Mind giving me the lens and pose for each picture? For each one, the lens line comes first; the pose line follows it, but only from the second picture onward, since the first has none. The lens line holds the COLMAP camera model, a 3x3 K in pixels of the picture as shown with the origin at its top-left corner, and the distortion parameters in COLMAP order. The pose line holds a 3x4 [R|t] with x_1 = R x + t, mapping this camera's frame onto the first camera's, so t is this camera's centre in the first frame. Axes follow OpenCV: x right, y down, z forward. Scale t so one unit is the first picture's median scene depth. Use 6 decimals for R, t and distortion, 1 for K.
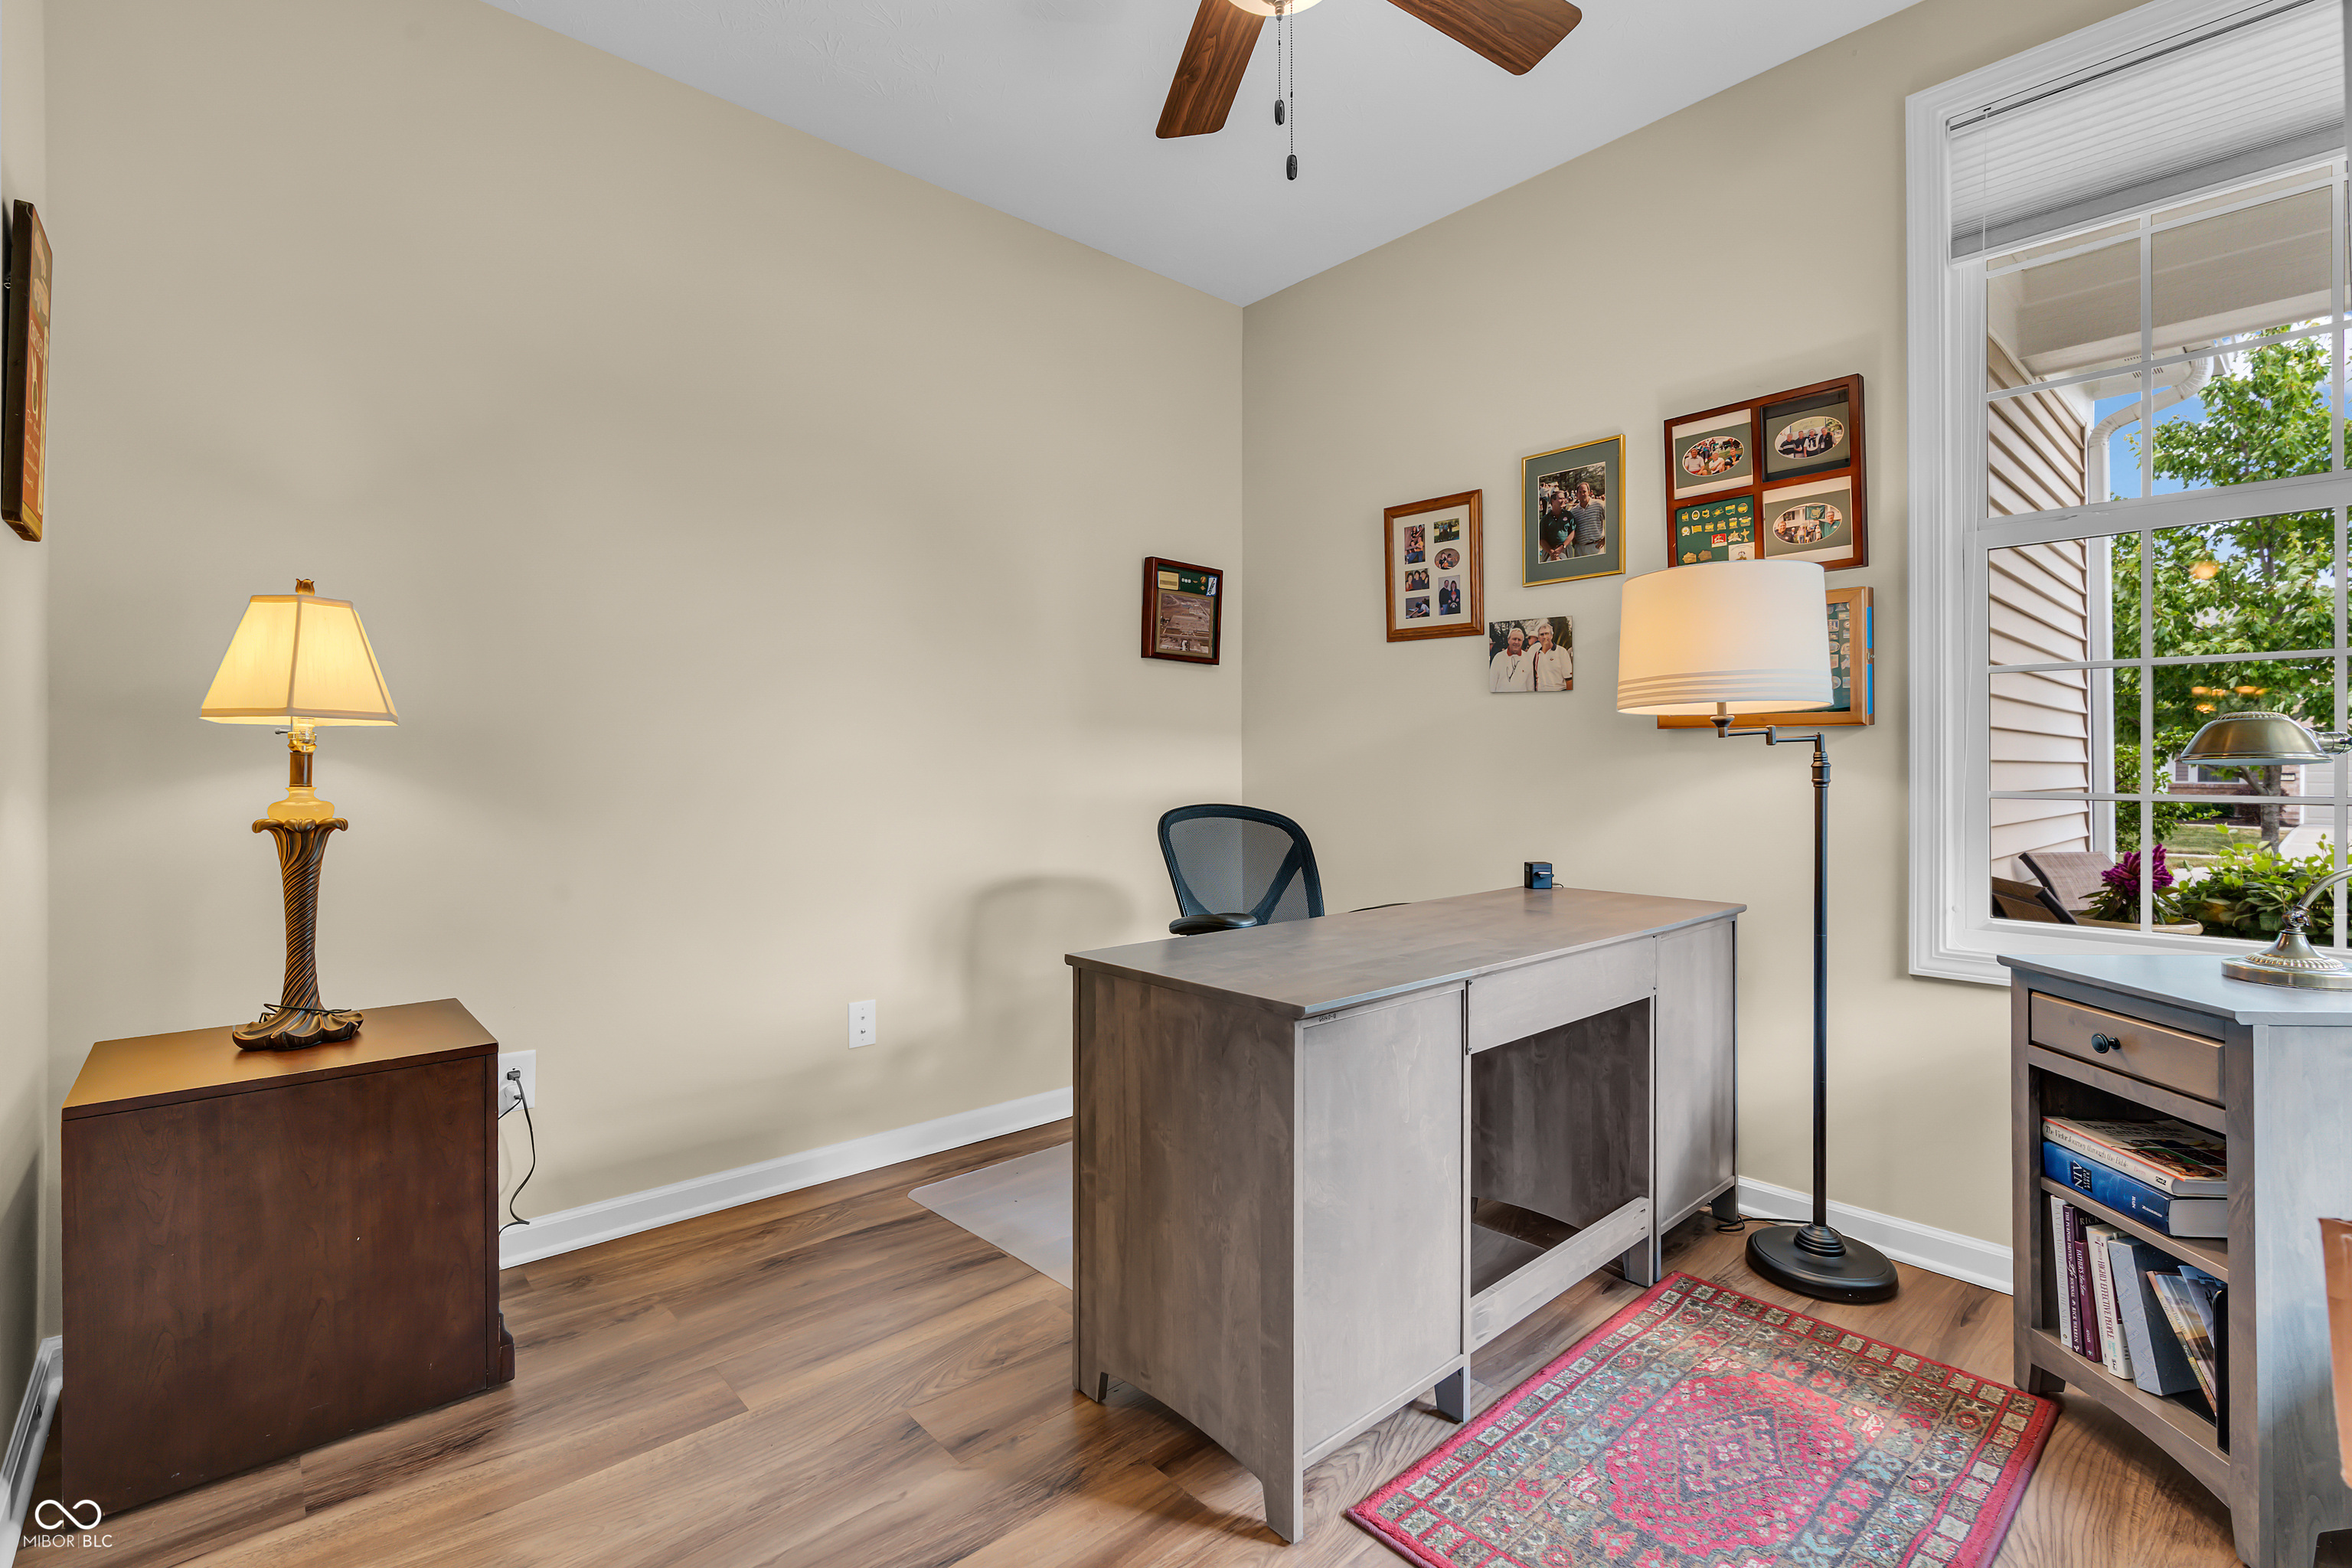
lens RADIAL K [[1063.7, 0, 1158.0], [0, 1063.7, 763.1], [0, 0, 1]] dist [-0.010347, 0.002996]
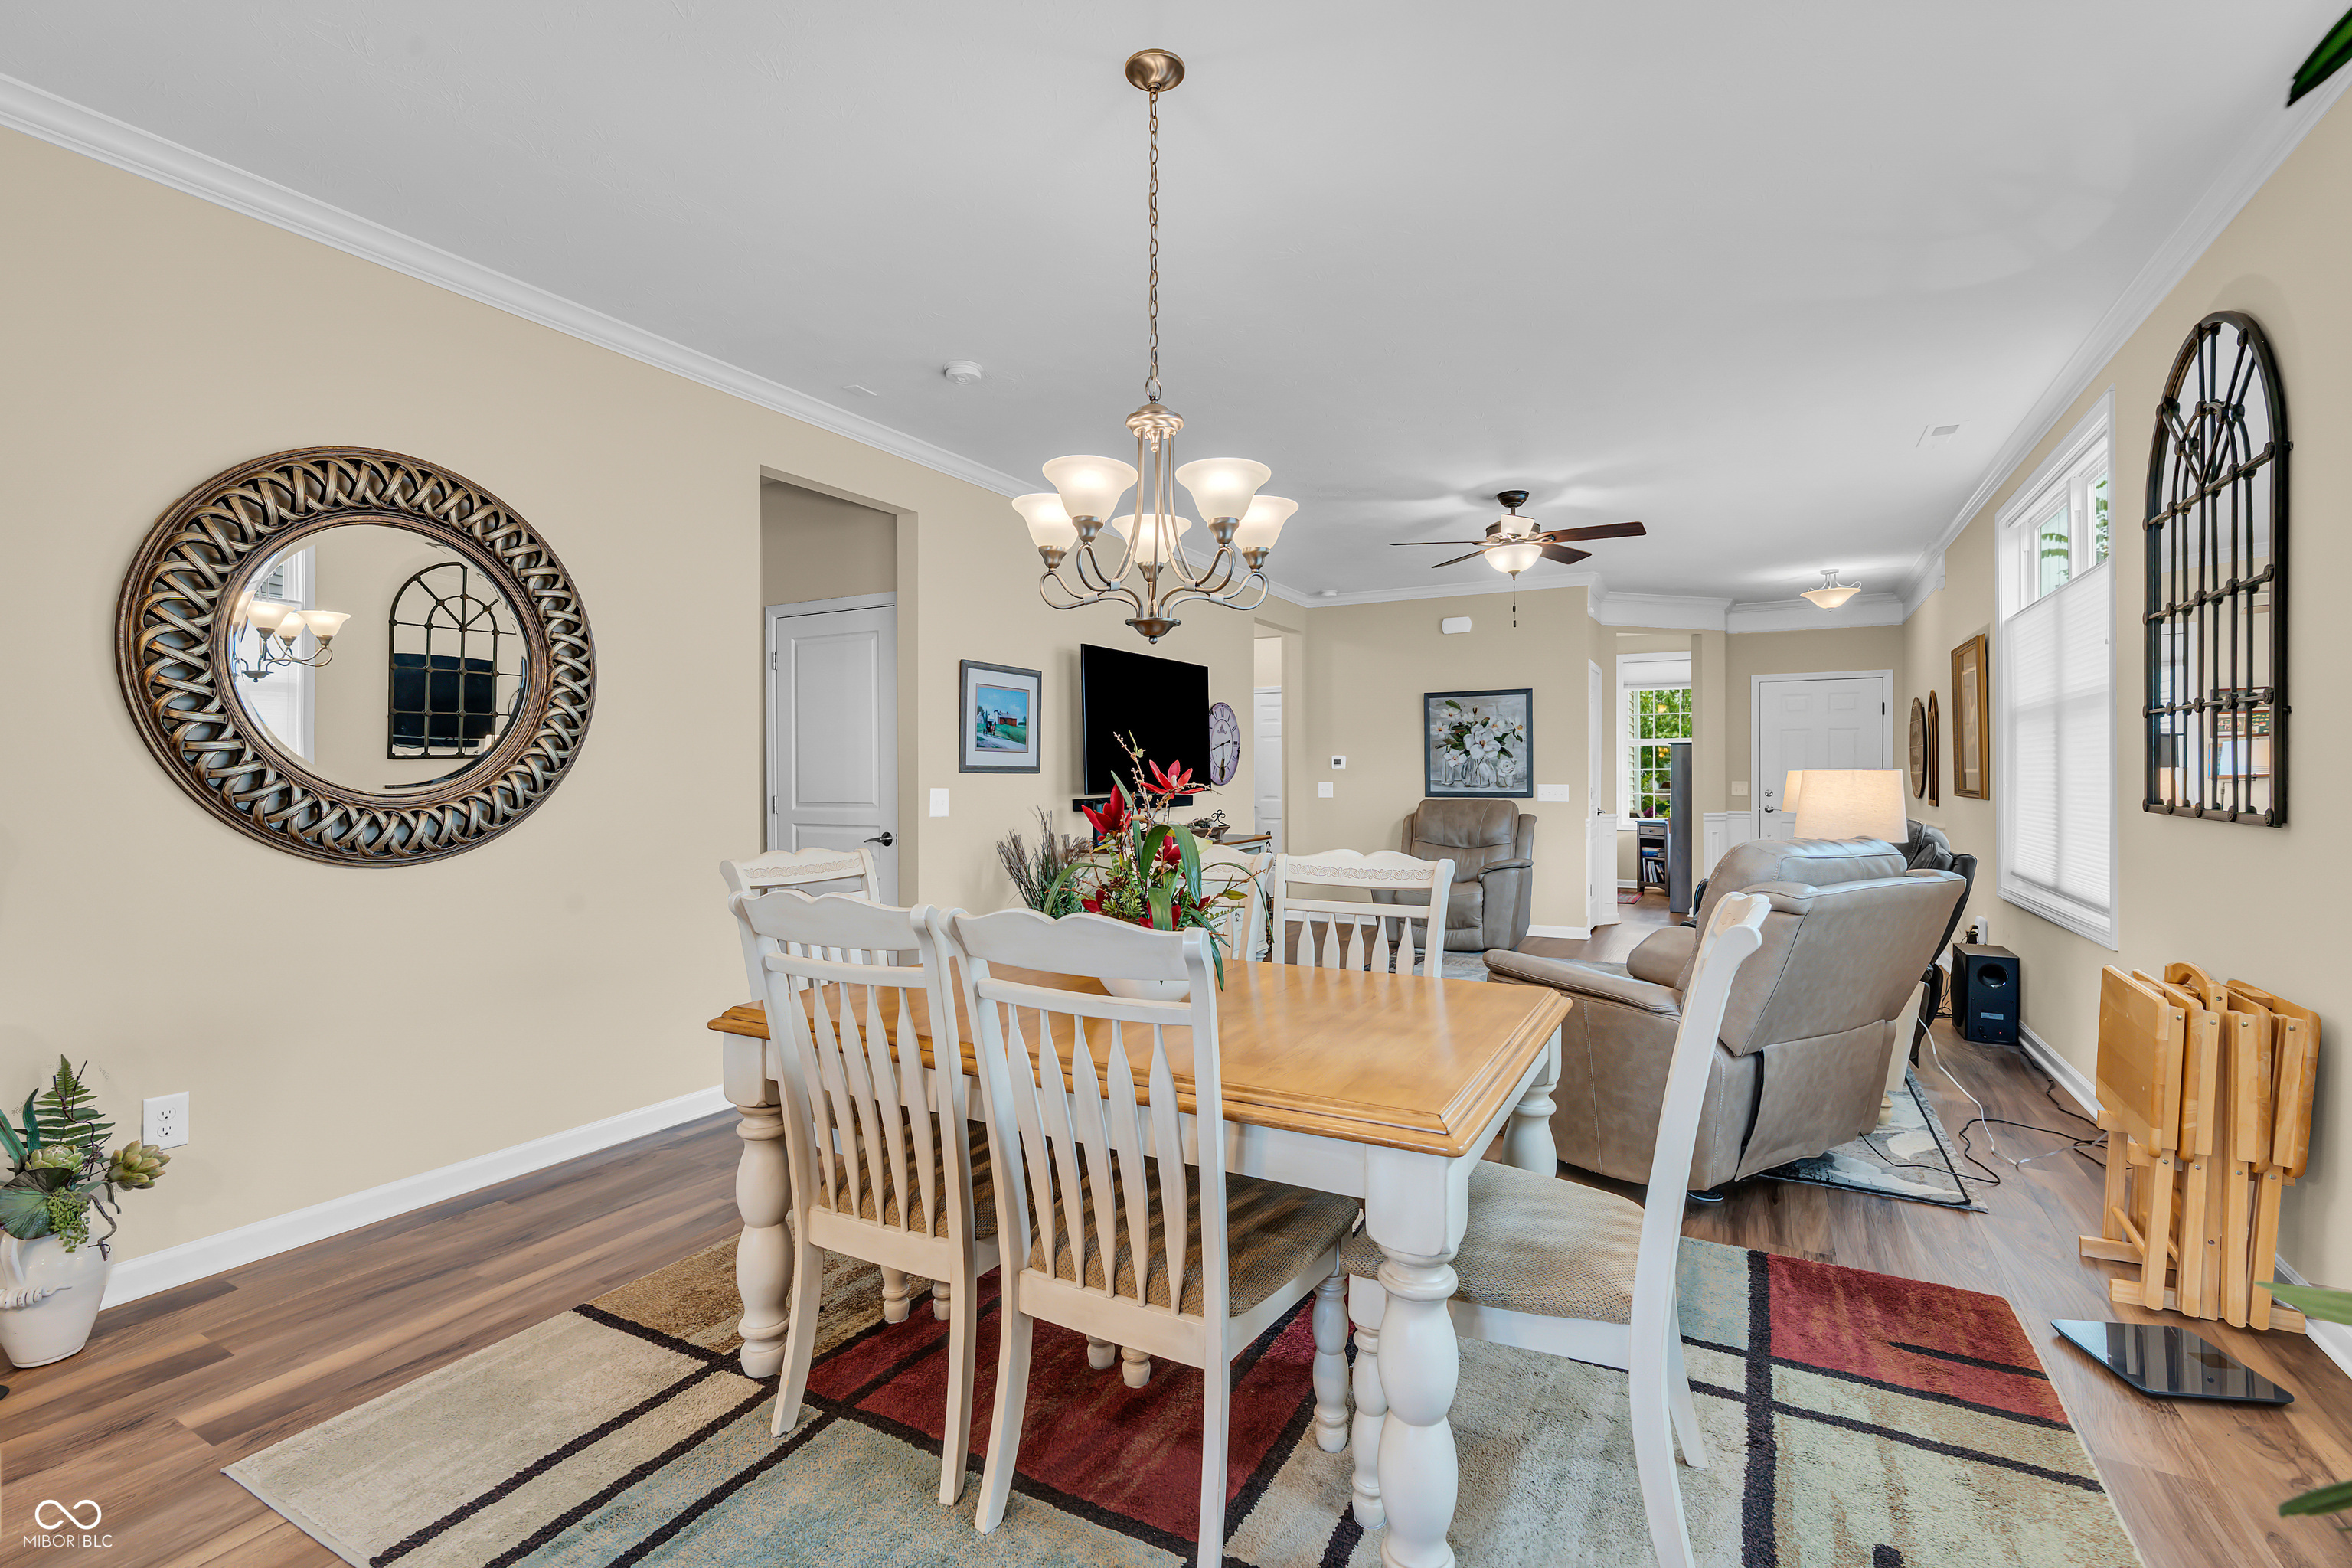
lens RADIAL K [[1063.7, 0, 1166.6], [0, 1063.7, 773.9], [0, 0, 1]] dist [-0.010347, 0.002996]
pose [[0.941530, 0.000654, 0.336927, -2.920262], [-0.001319, 0.999998, 0.001744, -0.069984], [-0.336925, -0.002086, 0.941529, -2.948719]]
